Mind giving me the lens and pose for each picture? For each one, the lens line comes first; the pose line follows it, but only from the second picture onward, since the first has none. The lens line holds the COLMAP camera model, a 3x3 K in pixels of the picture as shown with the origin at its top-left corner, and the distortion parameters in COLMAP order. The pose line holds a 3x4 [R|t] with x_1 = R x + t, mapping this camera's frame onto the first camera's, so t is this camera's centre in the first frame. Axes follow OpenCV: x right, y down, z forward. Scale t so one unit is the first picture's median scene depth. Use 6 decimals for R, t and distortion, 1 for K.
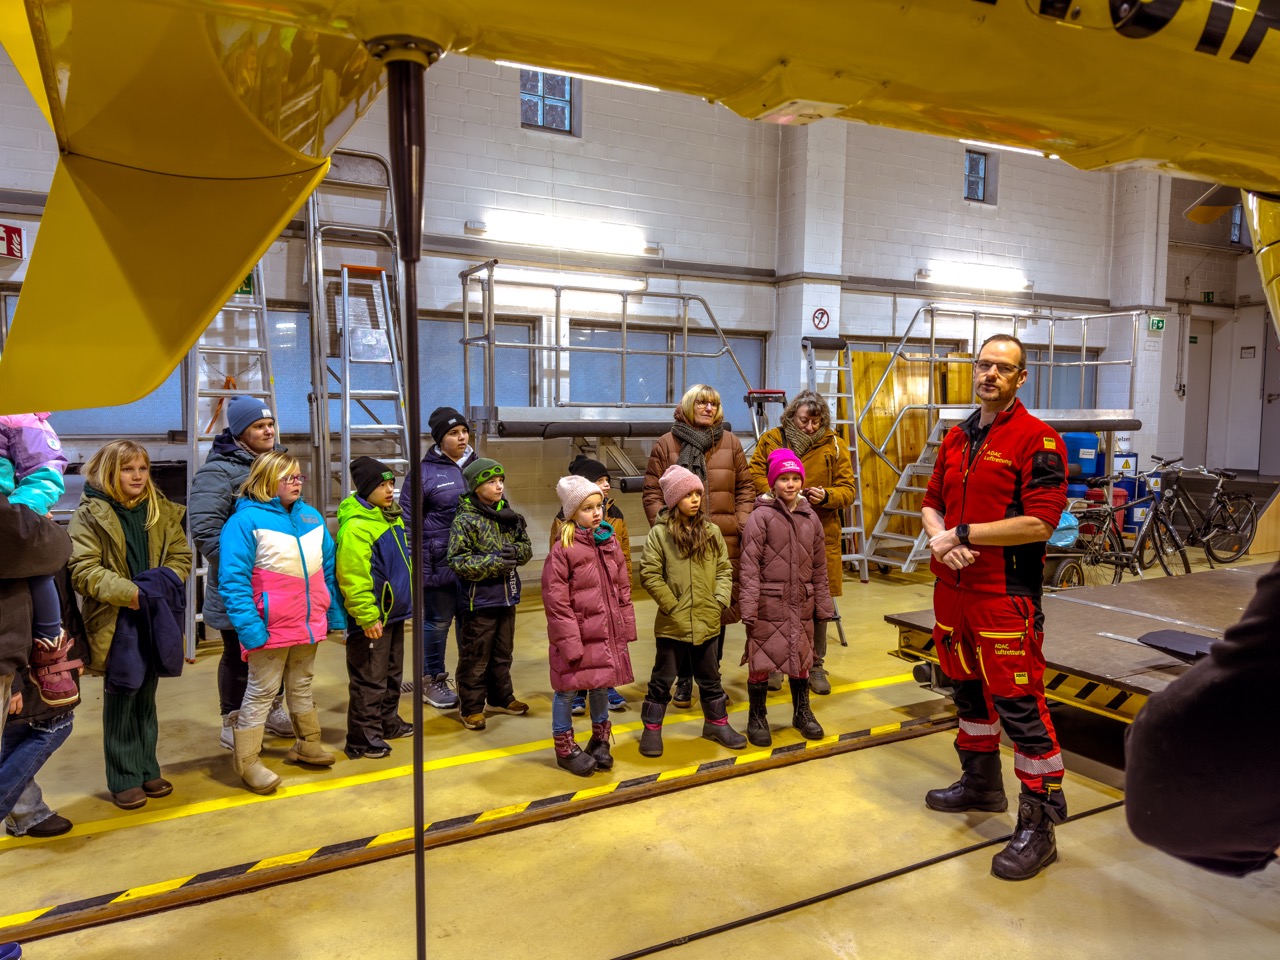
lens RADIAL K [[887.6, 0, 641.7], [0, 887.6, 492.5], [0, 0, 1]] dist [0.070628, -0.095329]
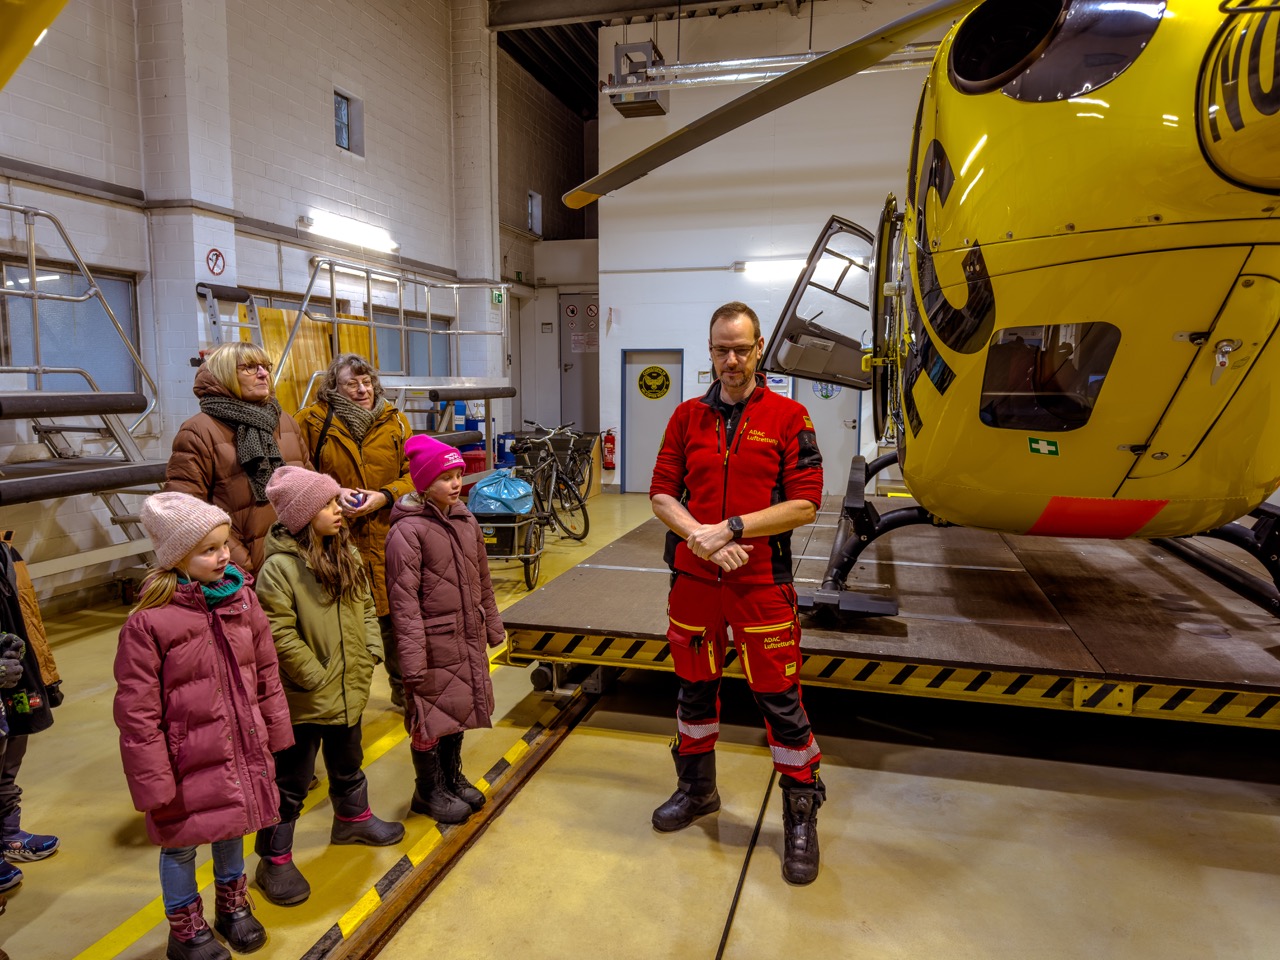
lens RADIAL K [[887.6, 0, 641.7], [0, 887.6, 492.5], [0, 0, 1]] dist [0.070628, -0.095329]
pose [[0.699639, -0.090860, 0.708695, -0.124963], [0.062268, 0.995861, 0.066204, -0.018873], [-0.711778, -0.002189, 0.702402, 0.166455]]
